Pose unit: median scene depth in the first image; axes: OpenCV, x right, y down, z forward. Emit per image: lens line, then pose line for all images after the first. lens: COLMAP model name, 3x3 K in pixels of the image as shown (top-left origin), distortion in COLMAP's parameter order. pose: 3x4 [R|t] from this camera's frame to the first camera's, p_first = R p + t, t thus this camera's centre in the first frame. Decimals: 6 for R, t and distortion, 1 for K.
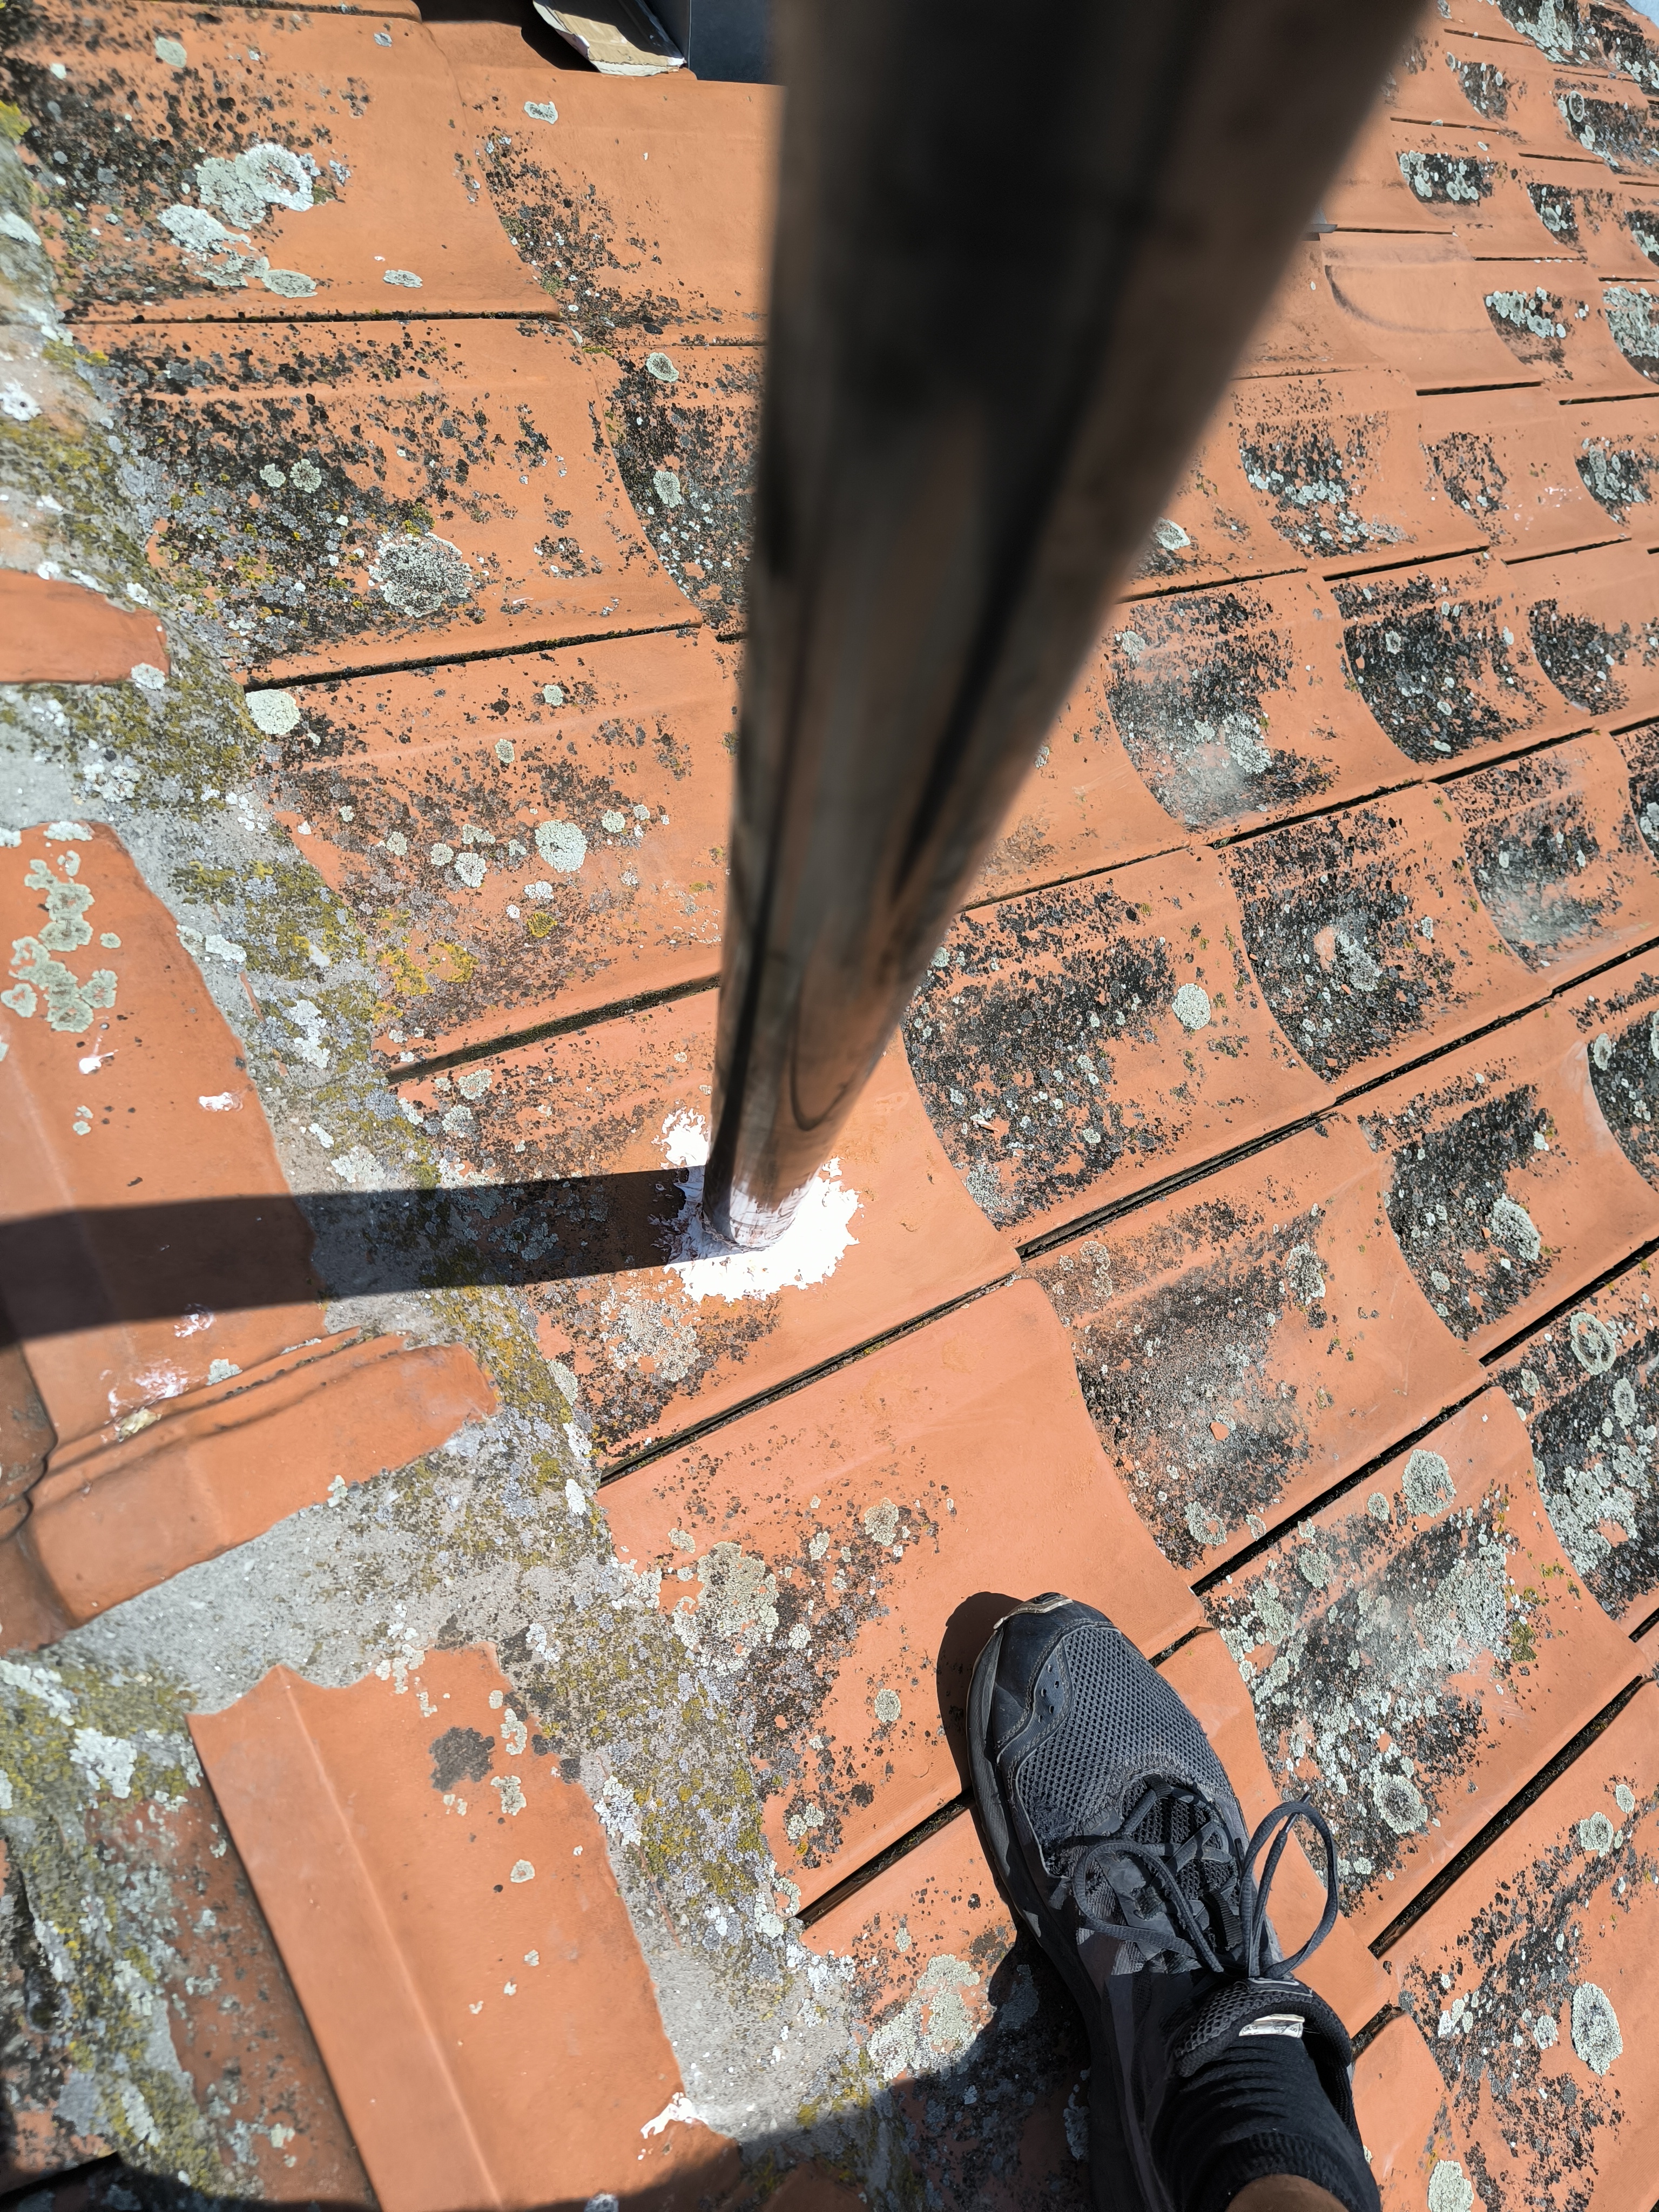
lens RADIAL K [[1573.6, 0, 829.3], [0, 1573.6, 1076.3], [0, 0, 1]] dist [0.034867, -0.027333]
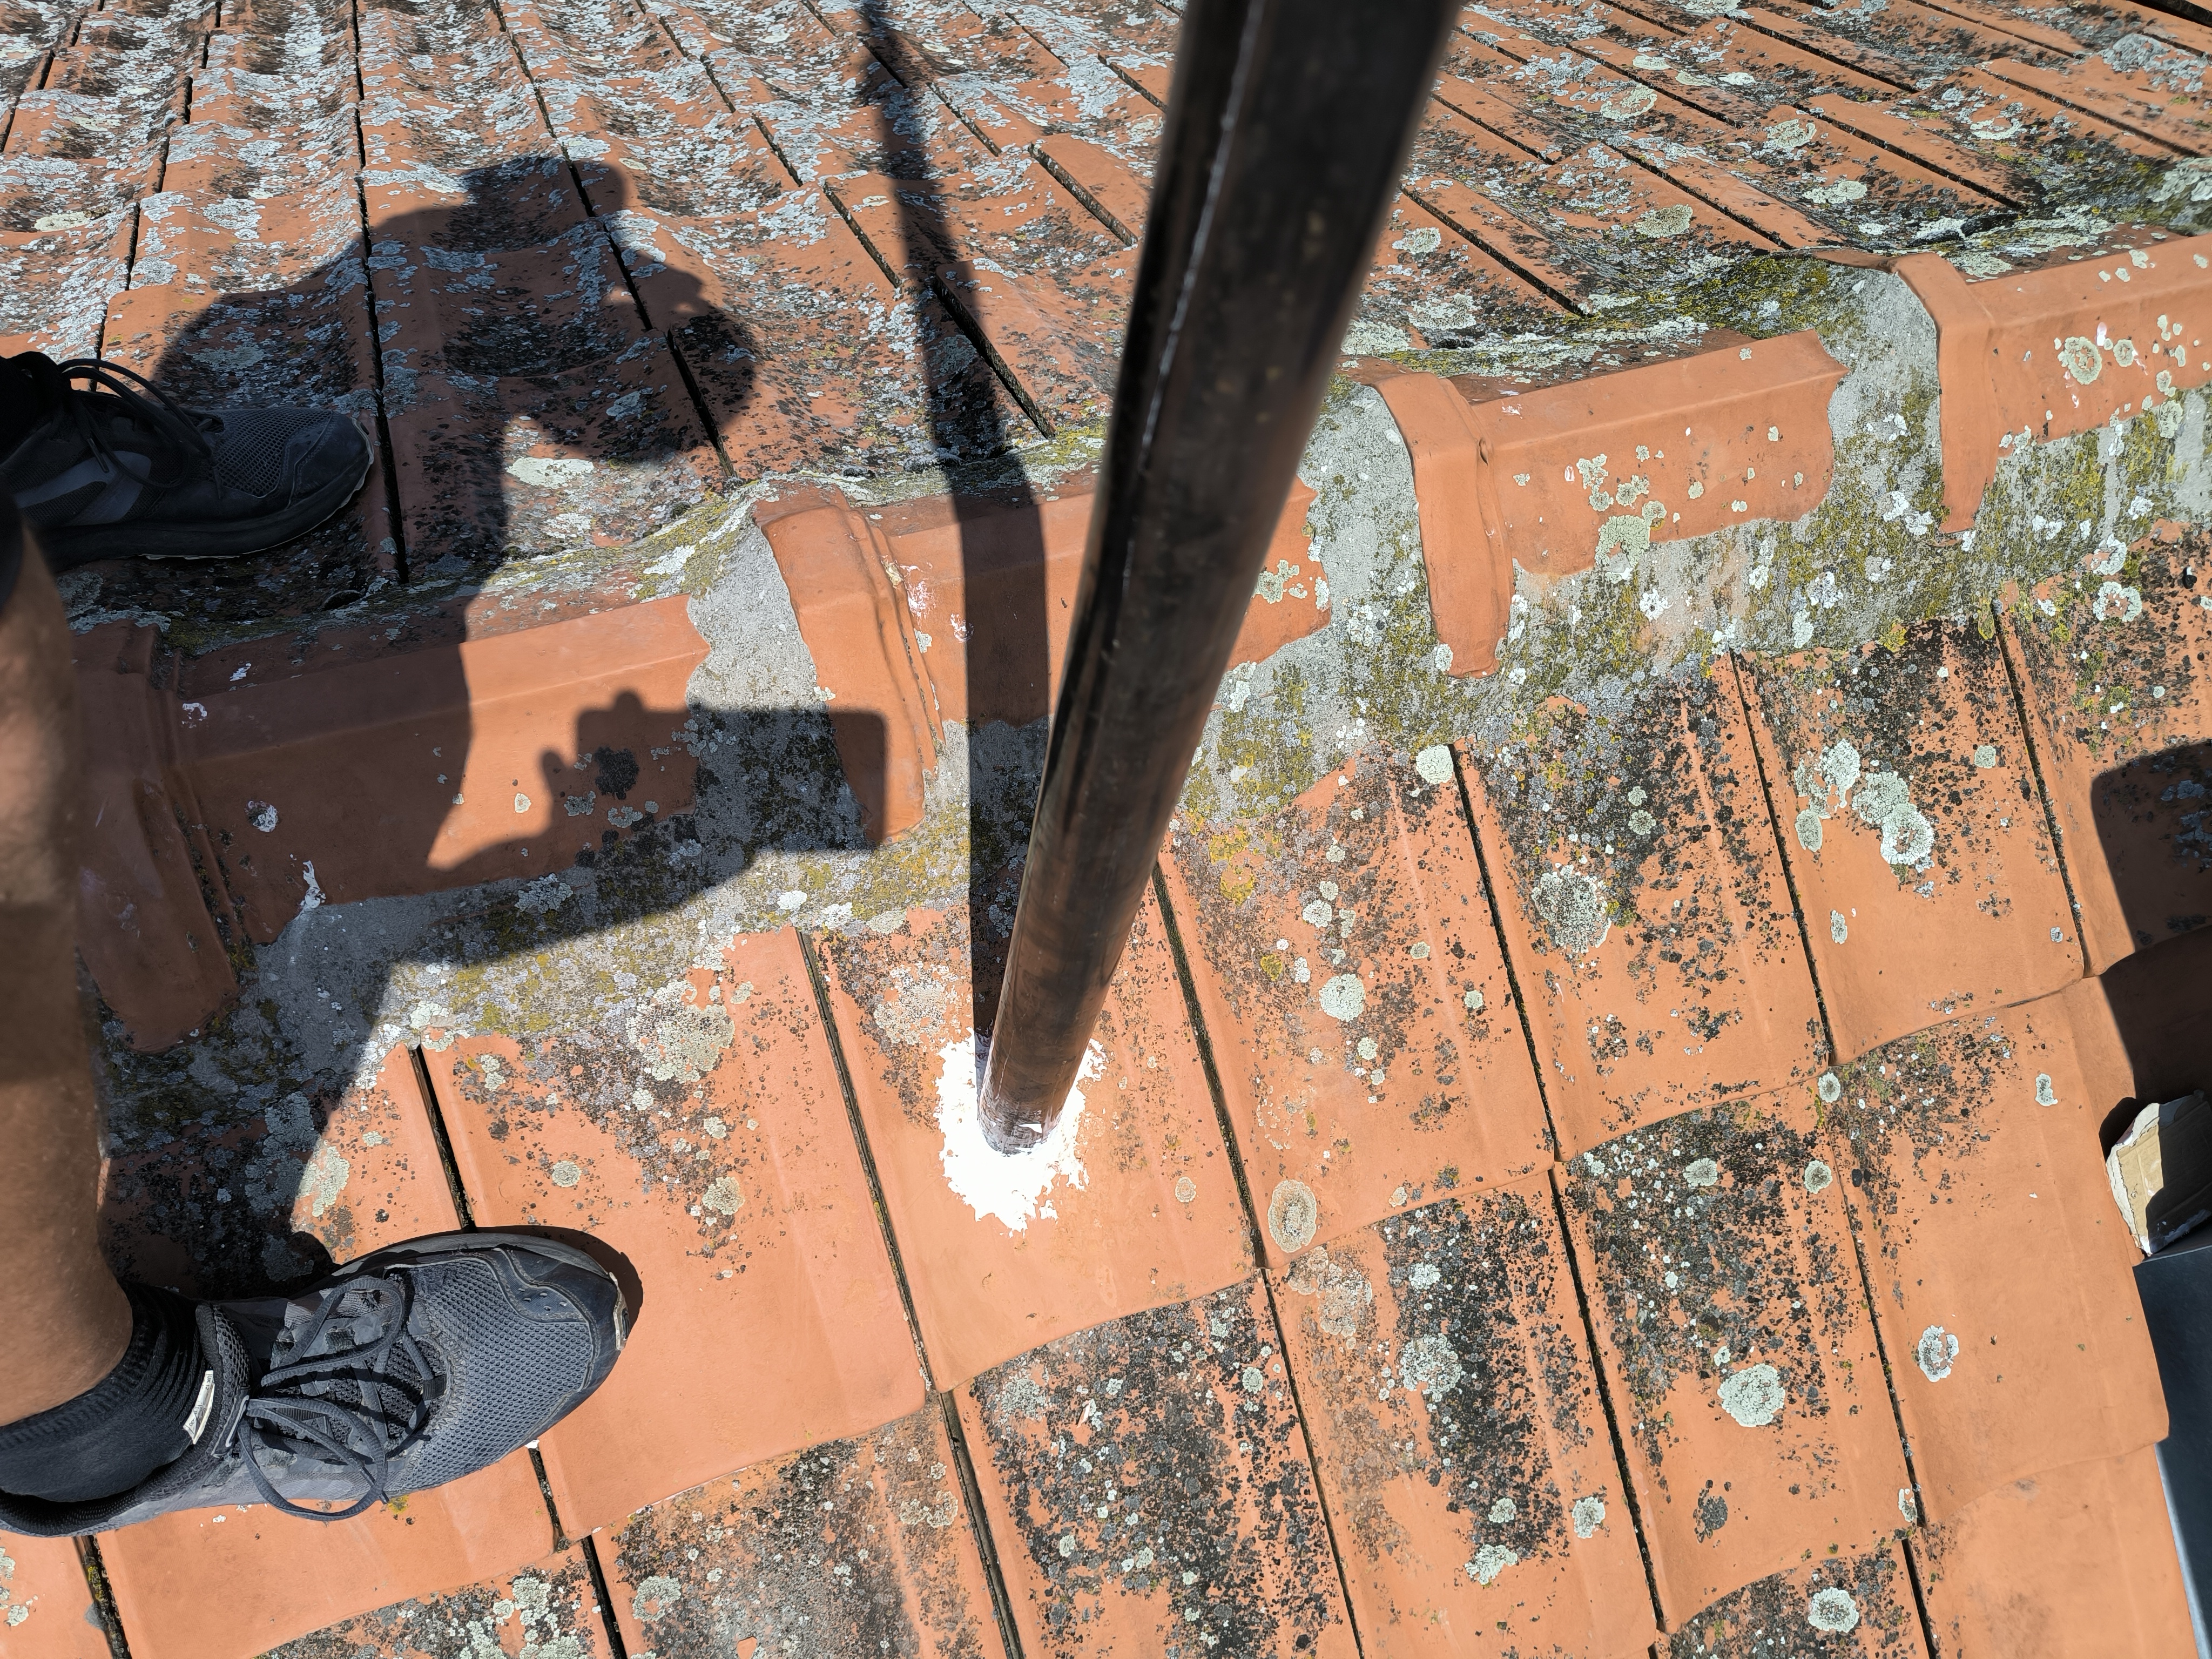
lens RADIAL K [[1573.6, 0, 1161.7], [0, 1573.6, 828.5], [0, 0, 1]] dist [0.034867, -0.027333]
pose [[-0.055494, 0.861117, -0.505370, 0.313579], [-0.997478, -0.025378, 0.066289, -0.084219], [0.044257, 0.507774, 0.860353, -0.076840]]
